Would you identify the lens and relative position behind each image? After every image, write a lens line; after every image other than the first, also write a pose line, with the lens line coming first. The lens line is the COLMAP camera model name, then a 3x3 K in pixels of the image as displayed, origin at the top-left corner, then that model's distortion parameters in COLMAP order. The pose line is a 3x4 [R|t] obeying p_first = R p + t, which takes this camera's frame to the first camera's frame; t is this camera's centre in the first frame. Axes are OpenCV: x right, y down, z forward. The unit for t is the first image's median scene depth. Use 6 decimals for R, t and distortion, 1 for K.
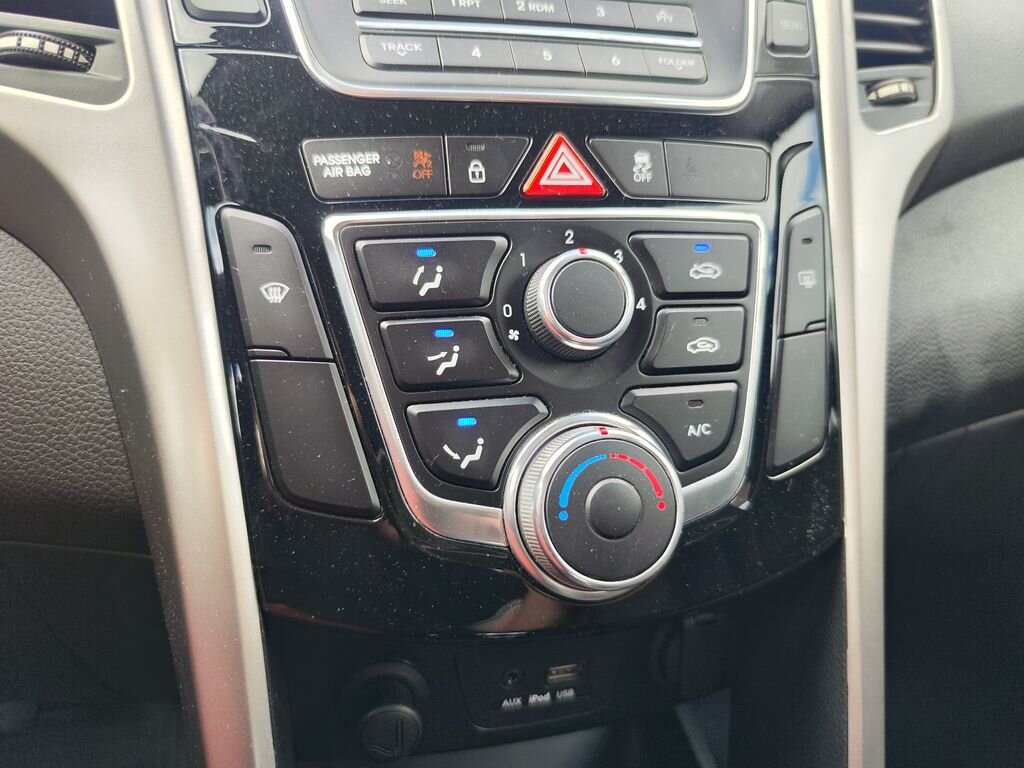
lens RADIAL K [[640.4, 0, 518.1], [0, 640.4, 375.4], [0, 0, 1]] dist [-0.039329, 0.009737]
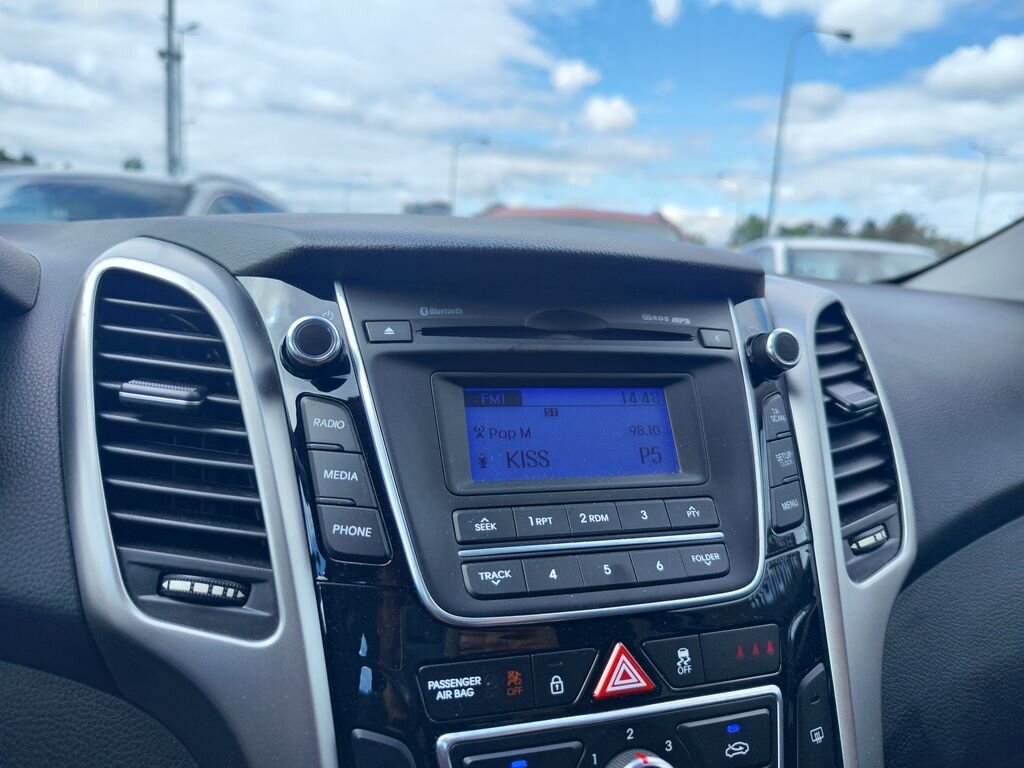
lens RADIAL K [[640.4, 0, 513.5], [0, 640.4, 386.4], [0, 0, 1]] dist [-0.039329, 0.009737]
pose [[0.998977, 0.012688, 0.043414, -0.207393], [-0.004325, 0.982246, -0.187548, -0.648534], [-0.045023, 0.187168, 0.981296, -0.315791]]
